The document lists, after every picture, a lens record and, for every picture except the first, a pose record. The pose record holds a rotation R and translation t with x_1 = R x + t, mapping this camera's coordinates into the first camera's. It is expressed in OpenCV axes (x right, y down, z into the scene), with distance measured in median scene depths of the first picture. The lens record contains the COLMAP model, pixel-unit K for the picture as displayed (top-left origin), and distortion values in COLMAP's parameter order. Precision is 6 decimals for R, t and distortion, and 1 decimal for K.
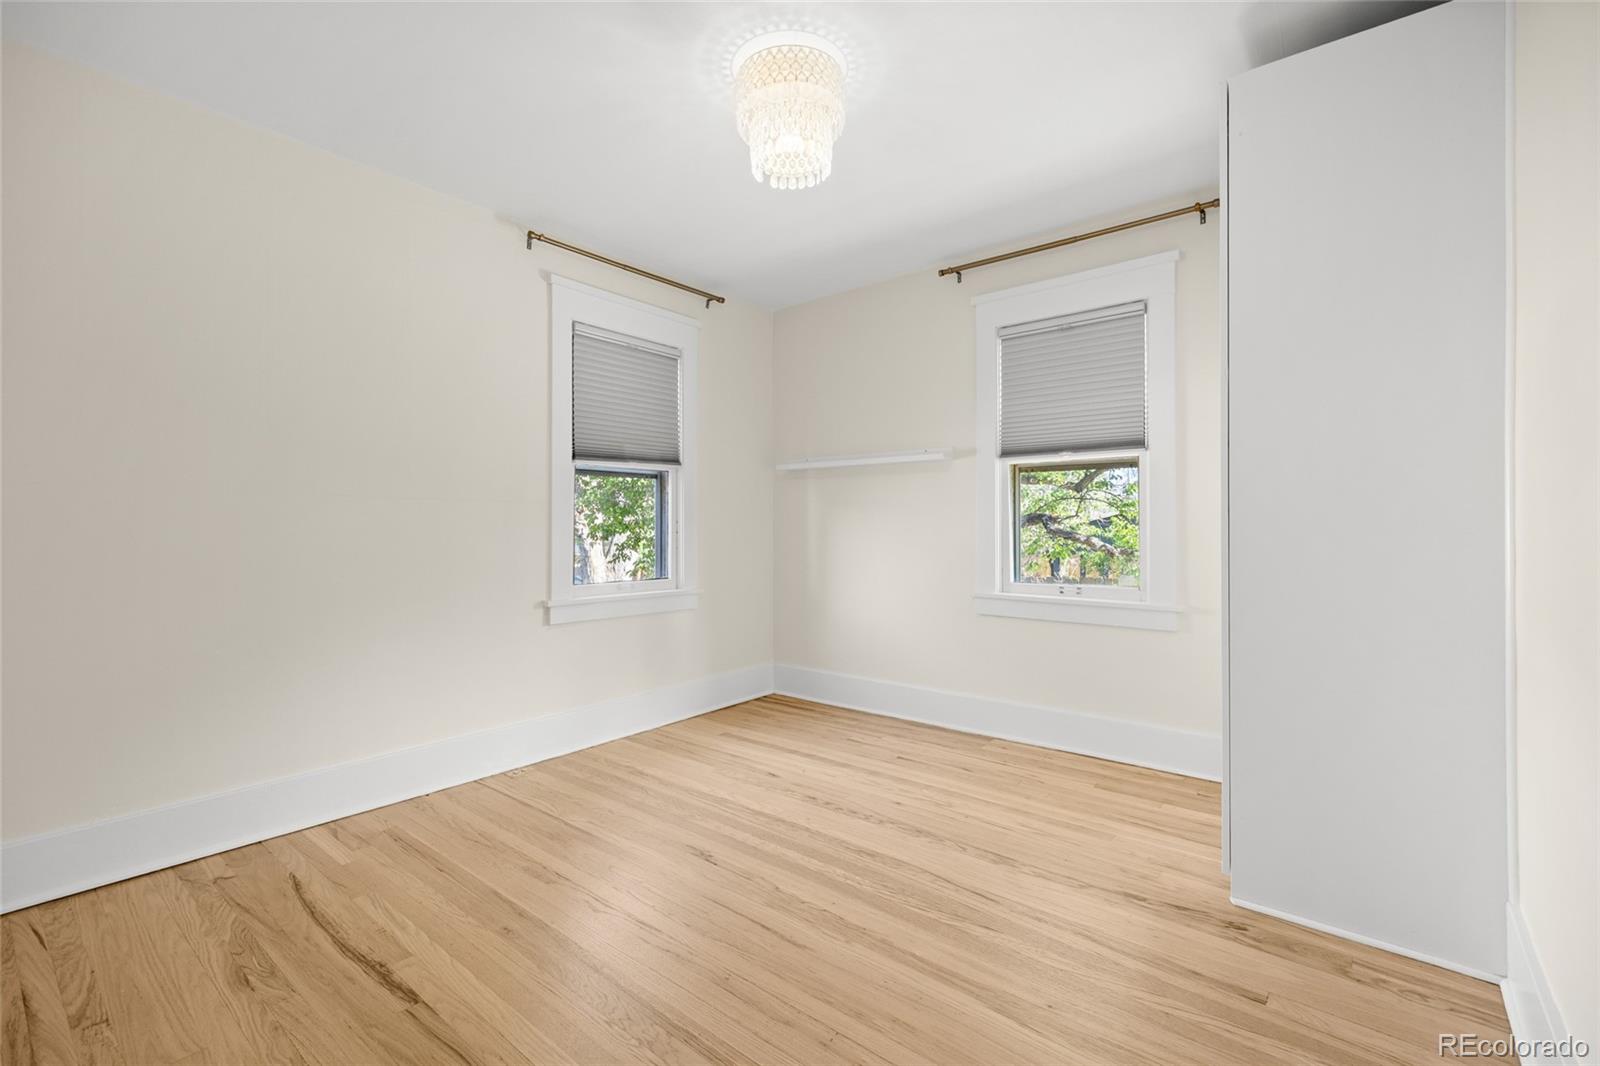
lens RADIAL K [[716.2, 0, 798.0], [0, 716.2, 530.4], [0, 0, 1]] dist [0.003905, 0.000215]
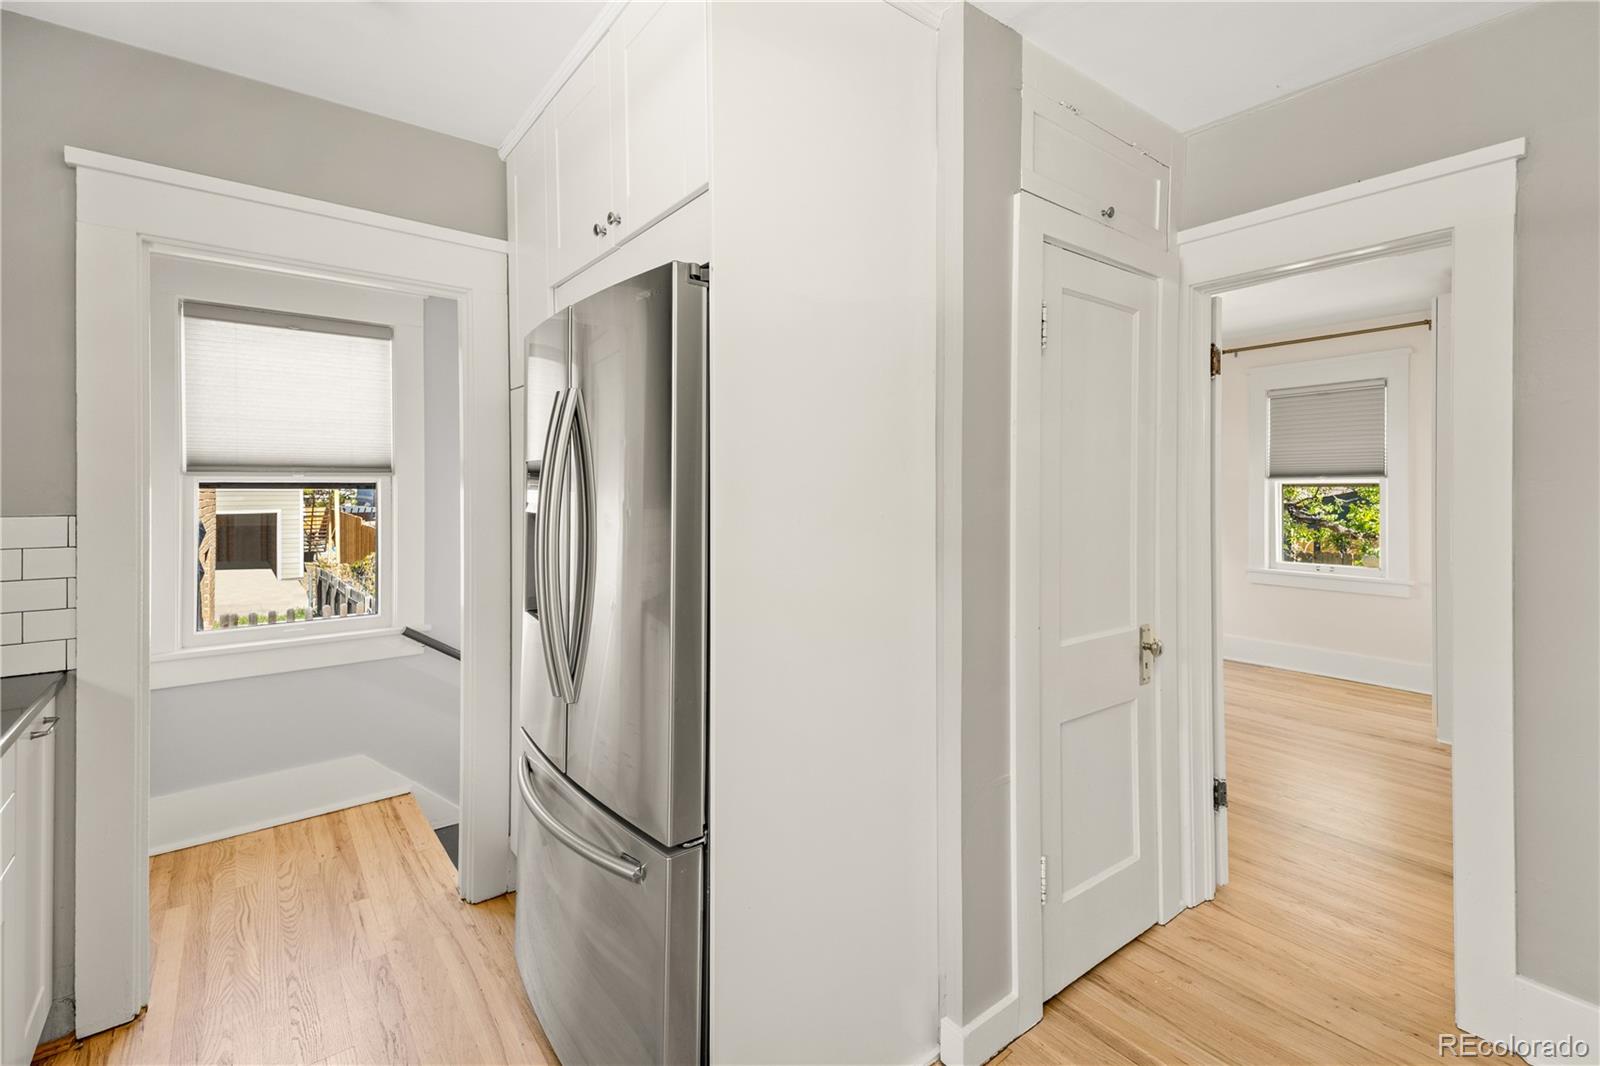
lens RADIAL K [[716.2, 0, 778.0], [0, 716.2, 495.9], [0, 0, 1]] dist [0.003905, 0.000215]
pose [[0.968010, -0.000669, -0.250912, -0.363214], [0.002153, 0.999982, 0.005640, -0.082920], [0.250904, -0.006000, 0.967993, -0.764067]]
